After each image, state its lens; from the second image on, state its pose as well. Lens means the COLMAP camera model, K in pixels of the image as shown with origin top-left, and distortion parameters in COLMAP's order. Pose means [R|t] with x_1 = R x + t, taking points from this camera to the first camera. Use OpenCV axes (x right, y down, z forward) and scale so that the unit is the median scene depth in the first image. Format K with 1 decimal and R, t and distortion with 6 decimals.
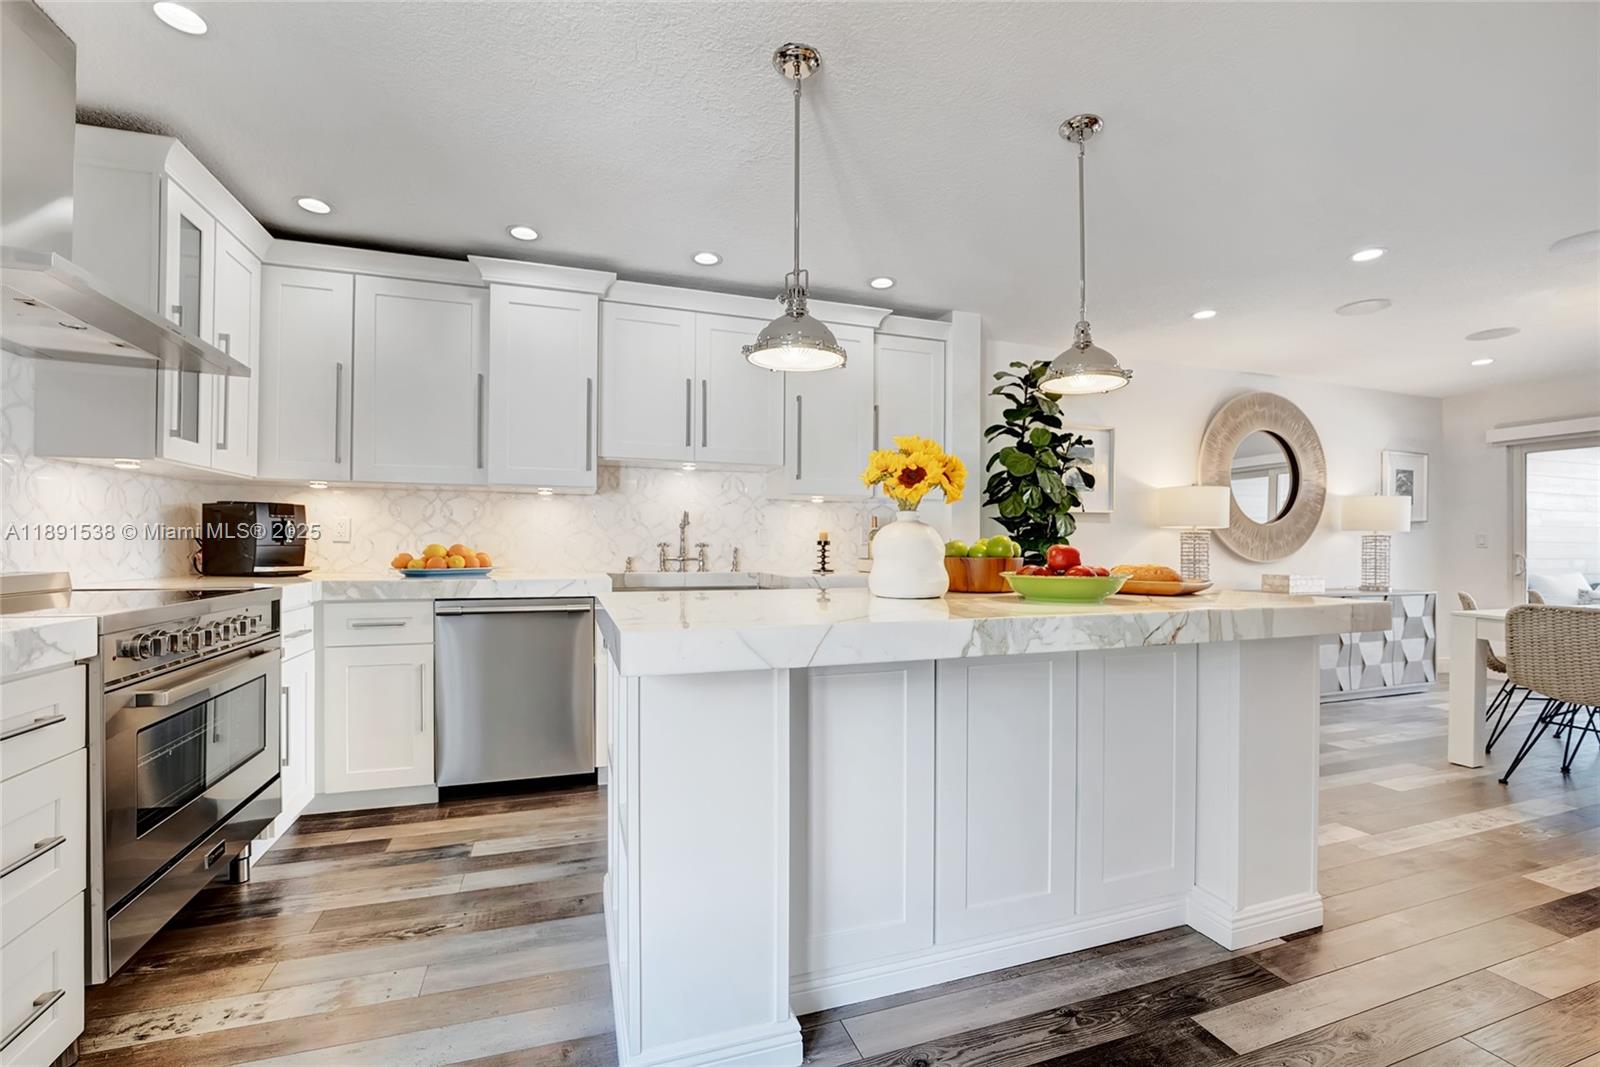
lens RADIAL K [[668.7, 0, 795.6], [0, 668.7, 540.8], [0, 0, 1]] dist [-0.005414, -0.000599]
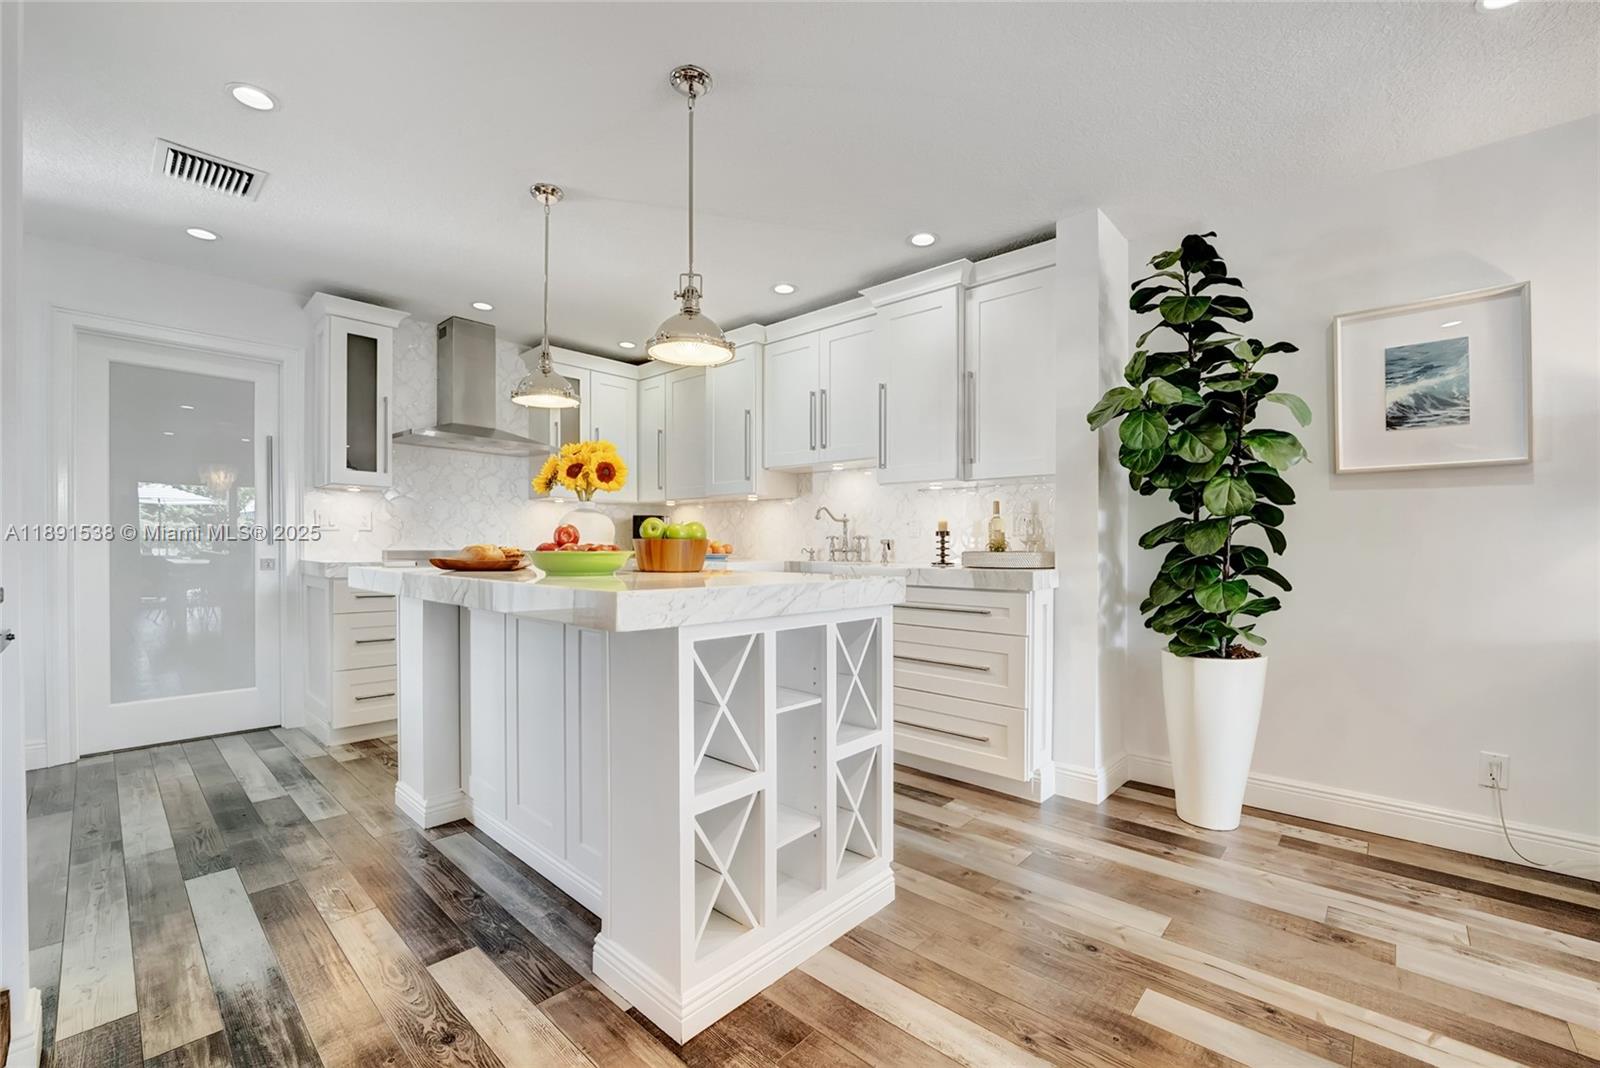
lens RADIAL K [[668.7, 0, 797.4], [0, 668.7, 537.8], [0, 0, 1]] dist [-0.005414, -0.000599]
pose [[0.472190, -0.011821, -0.881417, 0.775747], [0.001705, 0.999920, -0.012496, 0.020877], [0.881495, 0.004398, 0.472173, 0.399757]]
